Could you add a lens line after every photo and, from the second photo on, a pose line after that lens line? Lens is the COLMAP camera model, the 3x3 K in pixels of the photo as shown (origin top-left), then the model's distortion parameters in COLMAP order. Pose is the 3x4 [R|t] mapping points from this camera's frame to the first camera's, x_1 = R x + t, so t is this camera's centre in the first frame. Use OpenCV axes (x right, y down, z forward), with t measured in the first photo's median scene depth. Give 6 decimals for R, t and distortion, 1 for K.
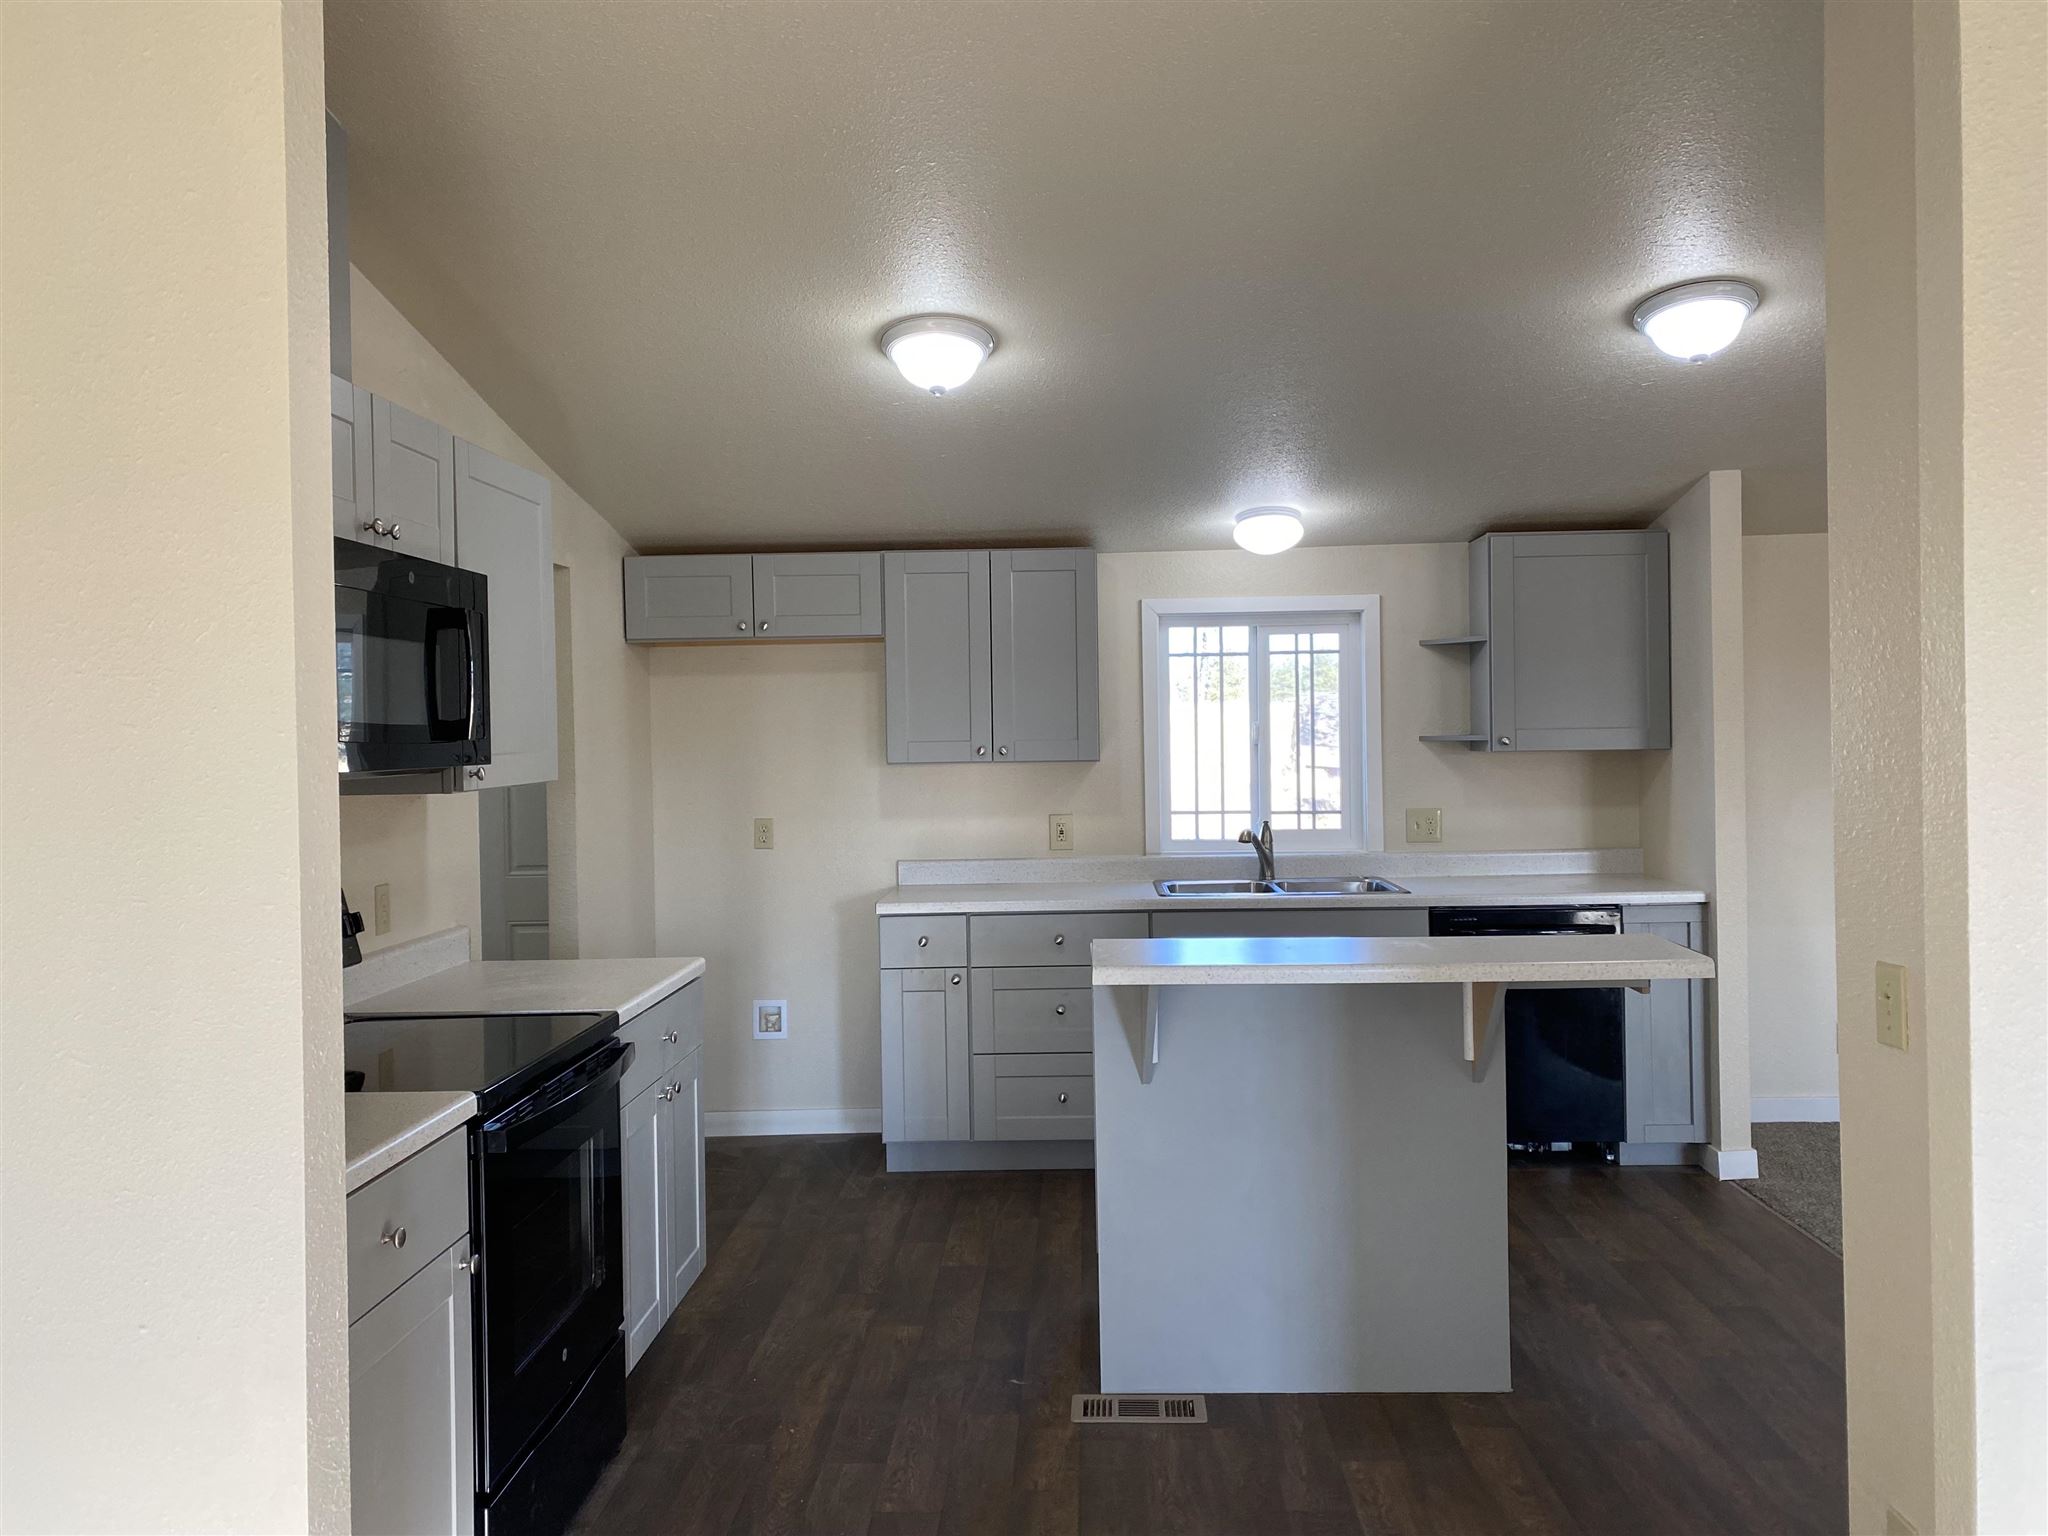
lens RADIAL K [[1567.6, 0, 1024.0], [0, 1567.6, 768.0], [0, 0, 1]] dist [0.060265, -0.004896]
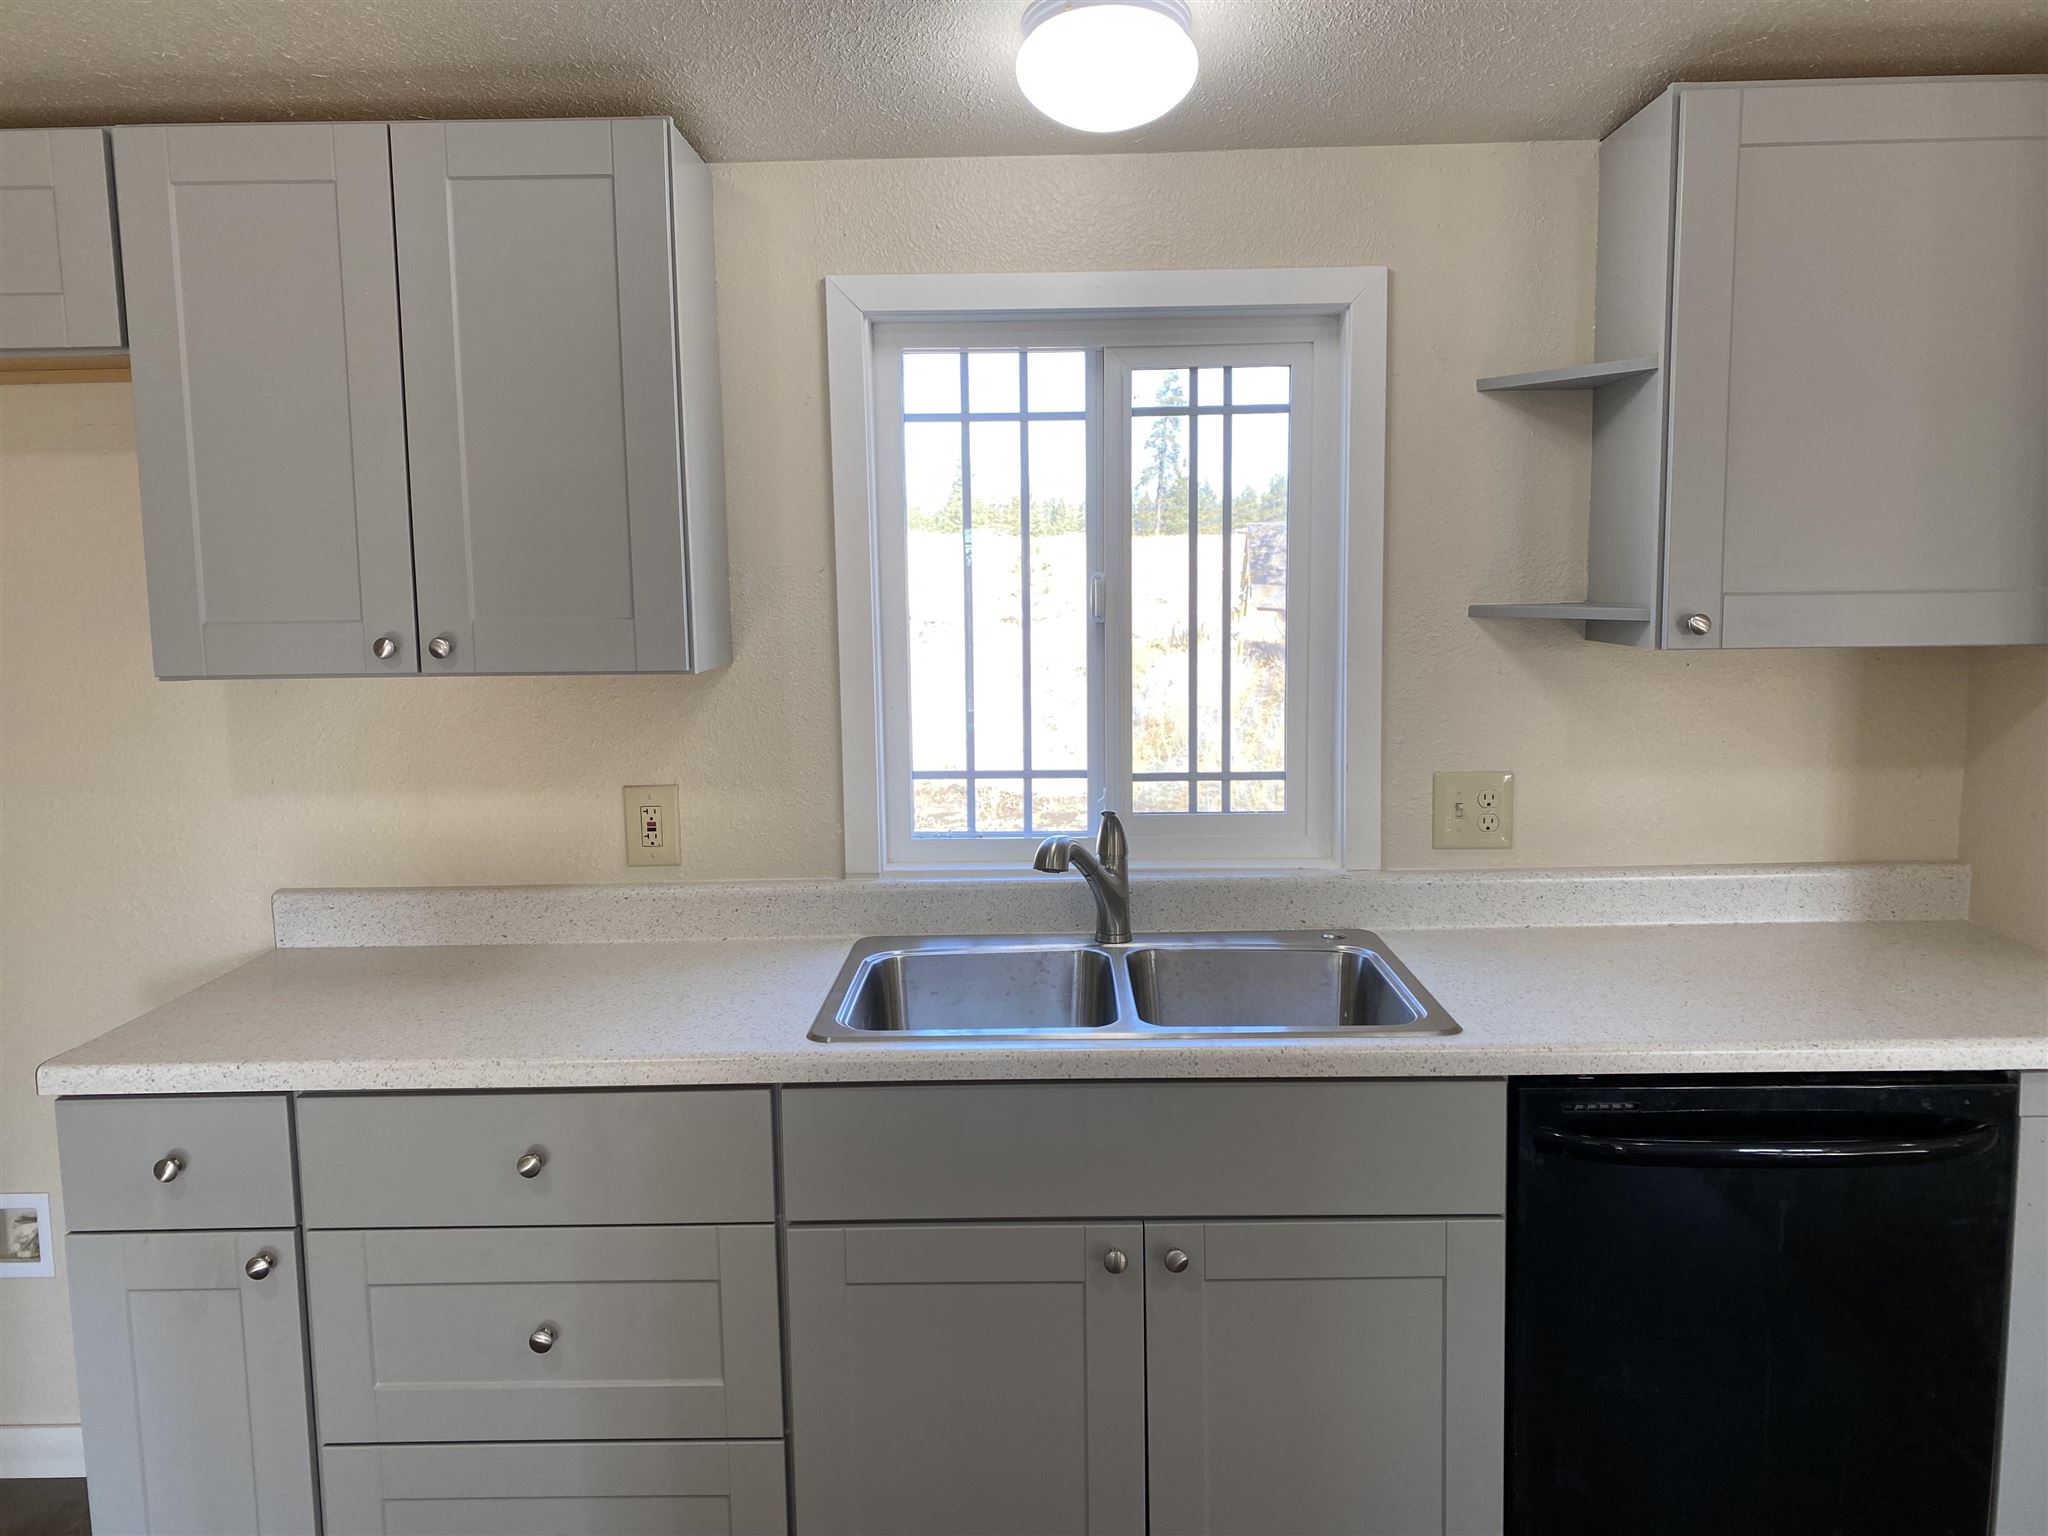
lens RADIAL K [[1490.2, 0, 1024.0], [0, 1490.2, 768.0], [0, 0, 1]] dist [0.017668, -0.003011]
pose [[0.999830, -0.002535, 0.018288, 0.121073], [0.000451, 0.993585, 0.113085, -0.022320], [-0.018457, -0.113057, 0.993417, 0.589007]]
